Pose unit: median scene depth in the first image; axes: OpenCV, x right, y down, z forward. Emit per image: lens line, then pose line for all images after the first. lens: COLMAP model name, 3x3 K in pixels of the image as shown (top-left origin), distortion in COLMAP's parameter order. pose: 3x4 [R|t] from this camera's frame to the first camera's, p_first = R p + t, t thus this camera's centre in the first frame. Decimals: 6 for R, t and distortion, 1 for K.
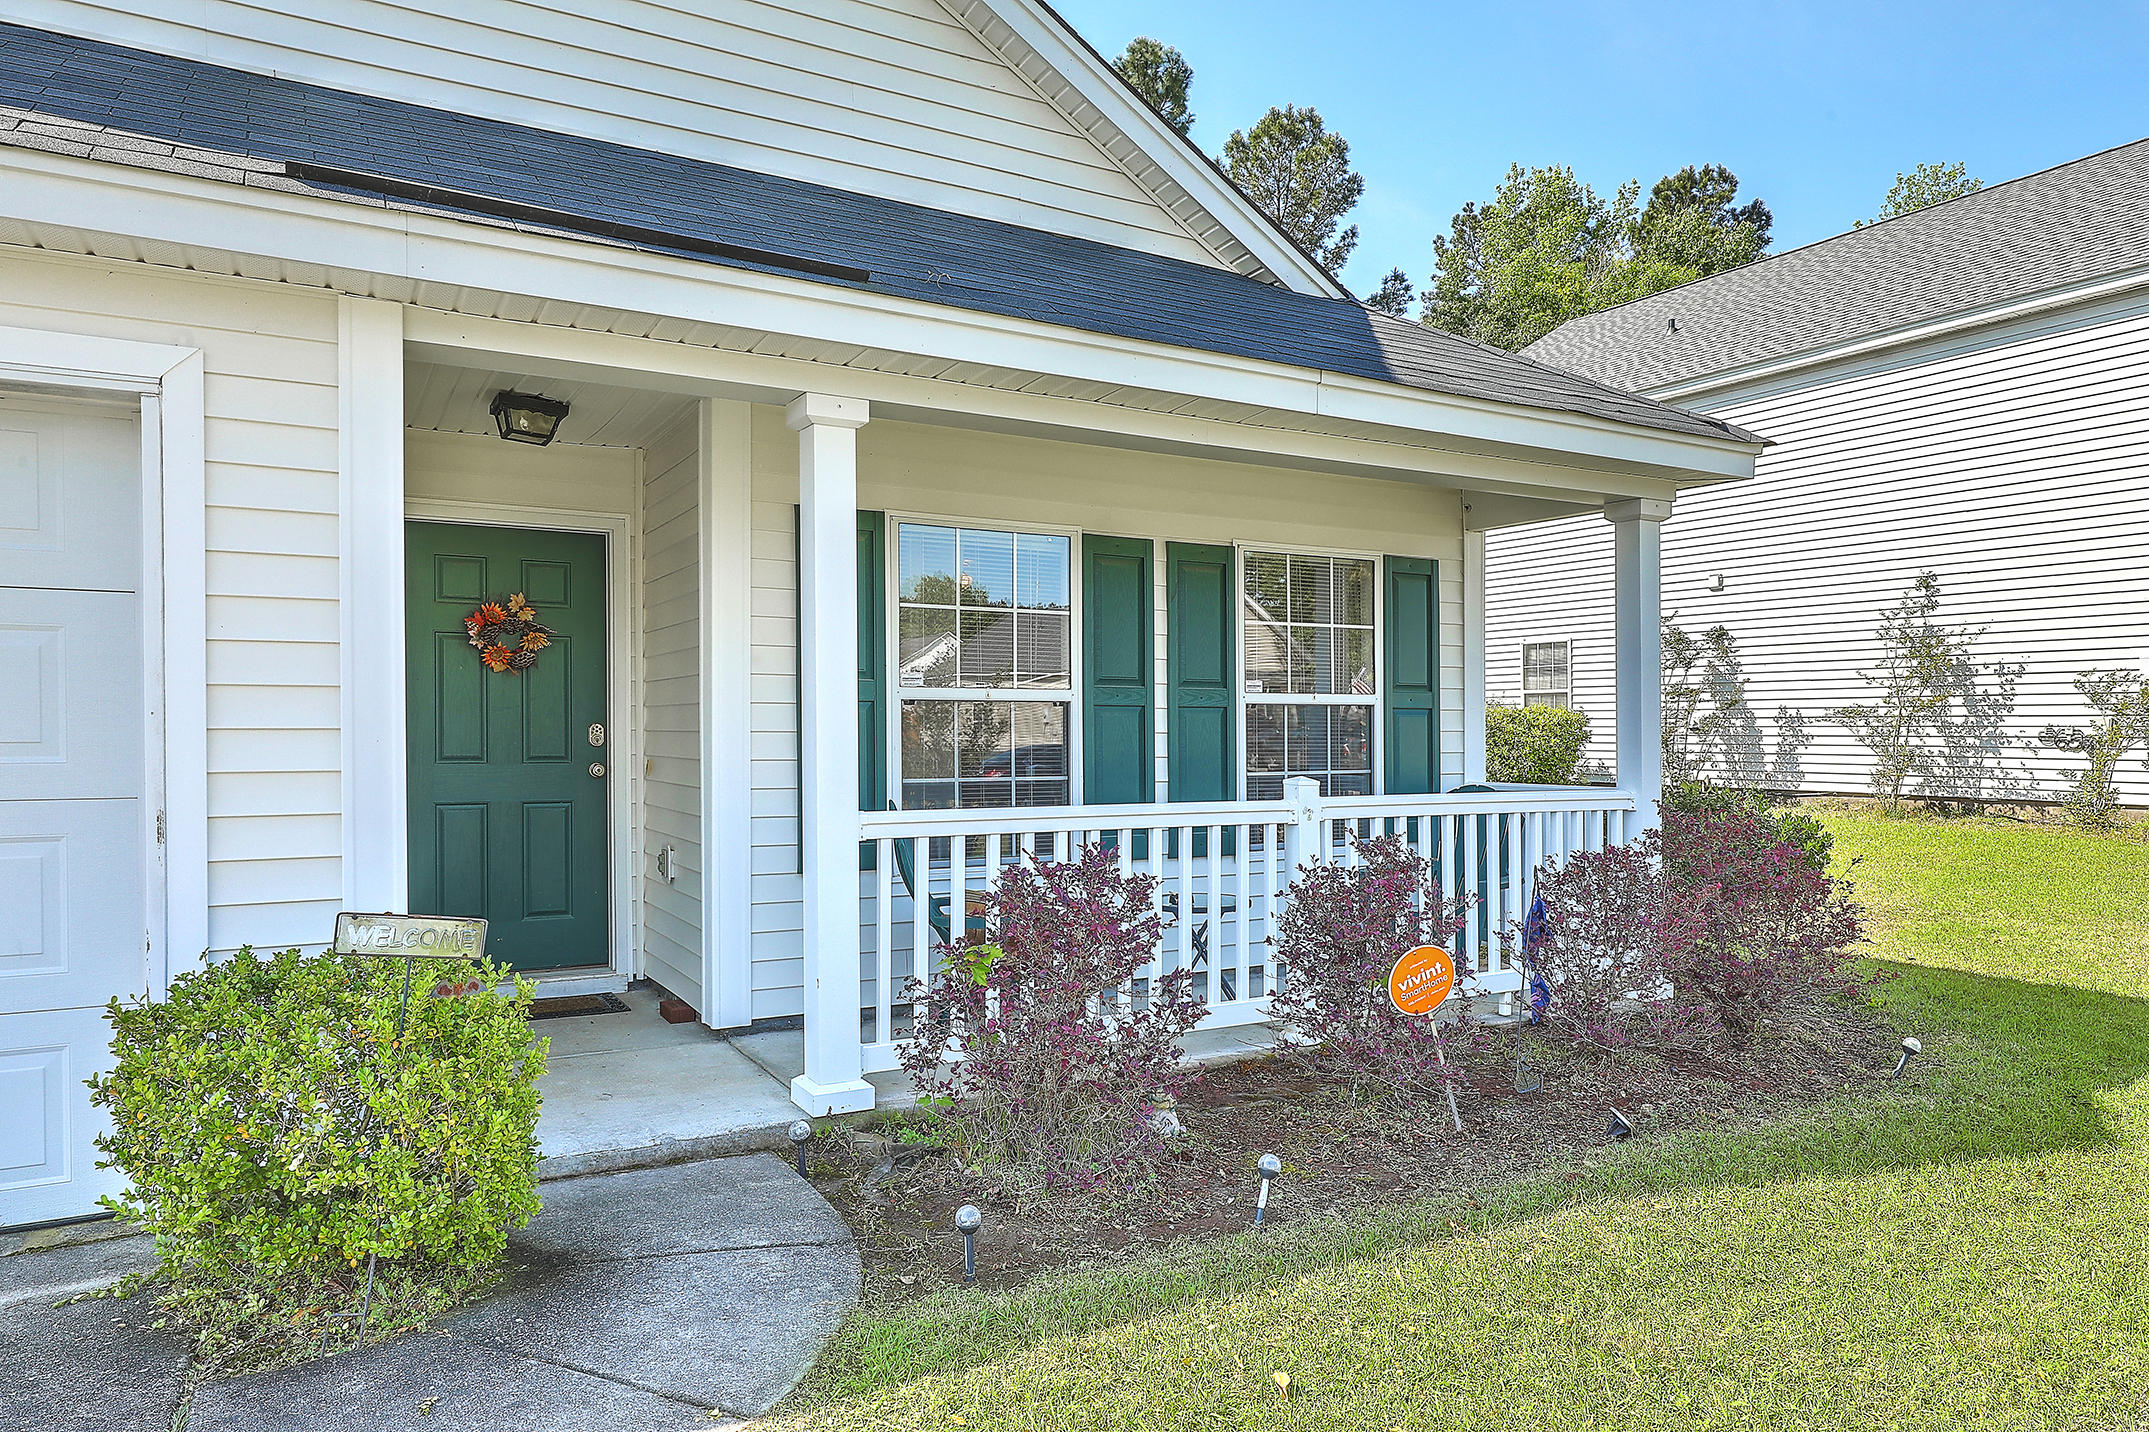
lens RADIAL K [[1378.7, 0, 1050.6], [0, 1378.7, 727.4], [0, 0, 1]] dist [-0.000545, 0.003405]
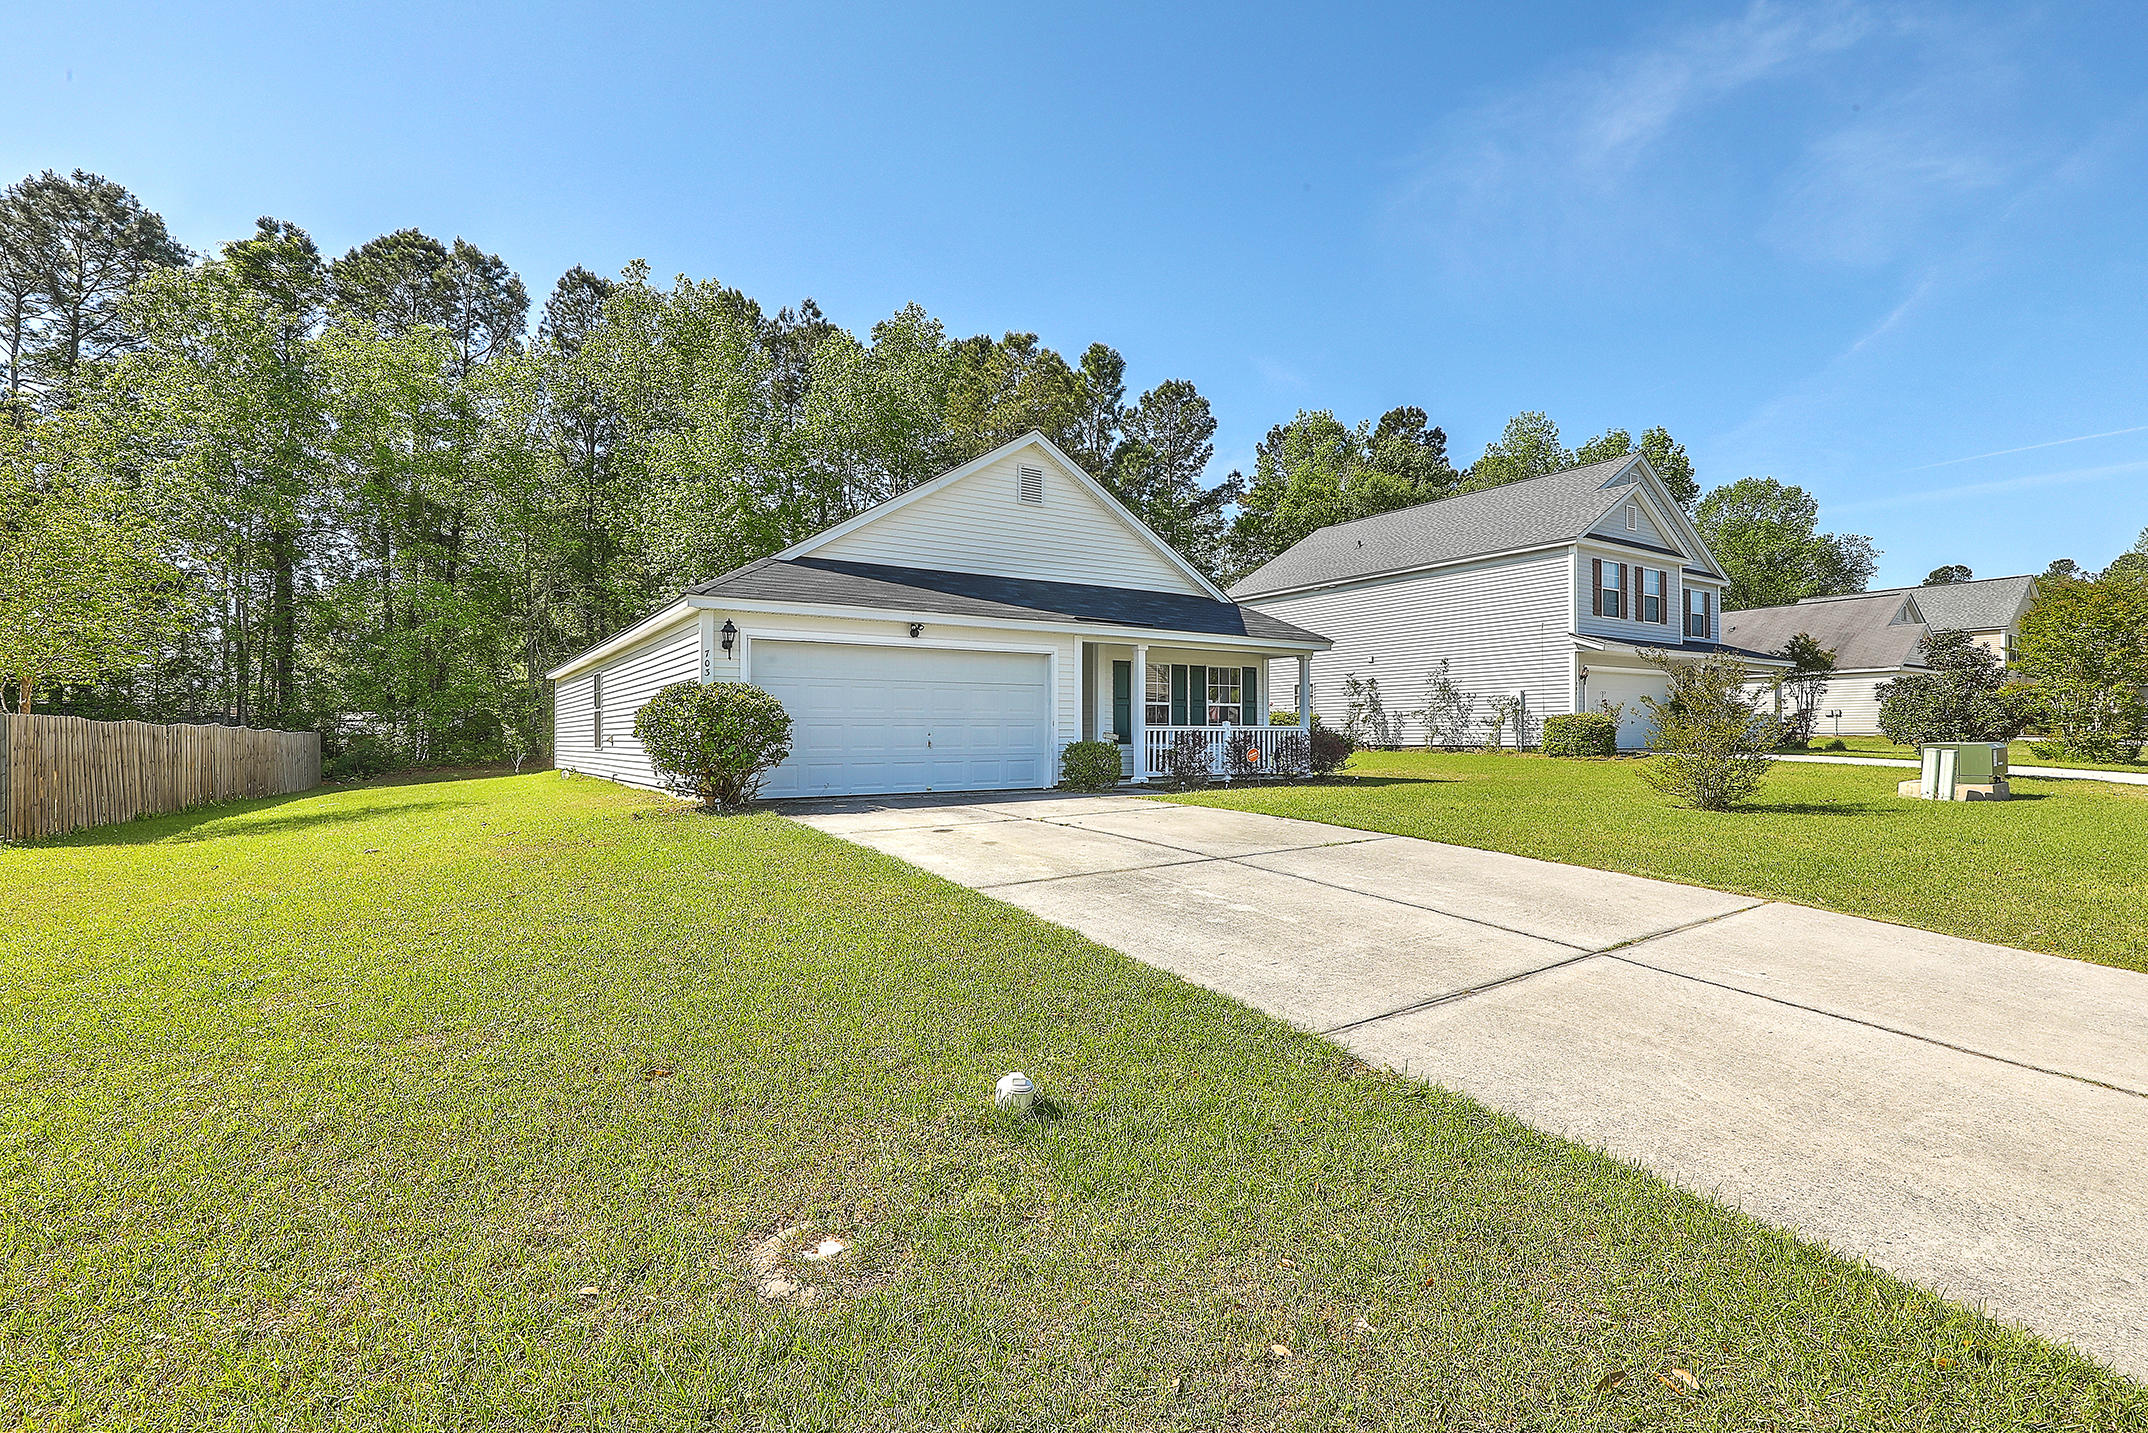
lens RADIAL K [[965.8, 0, 1057.8], [0, 965.8, 748.5], [0, 0, 1]] dist [0.007001, -0.002496]
pose [[0.997742, -0.005967, 0.066894, -0.181284], [0.005086, 0.999898, 0.013331, 0.025361], [-0.066967, -0.012960, 0.997671, -0.661696]]
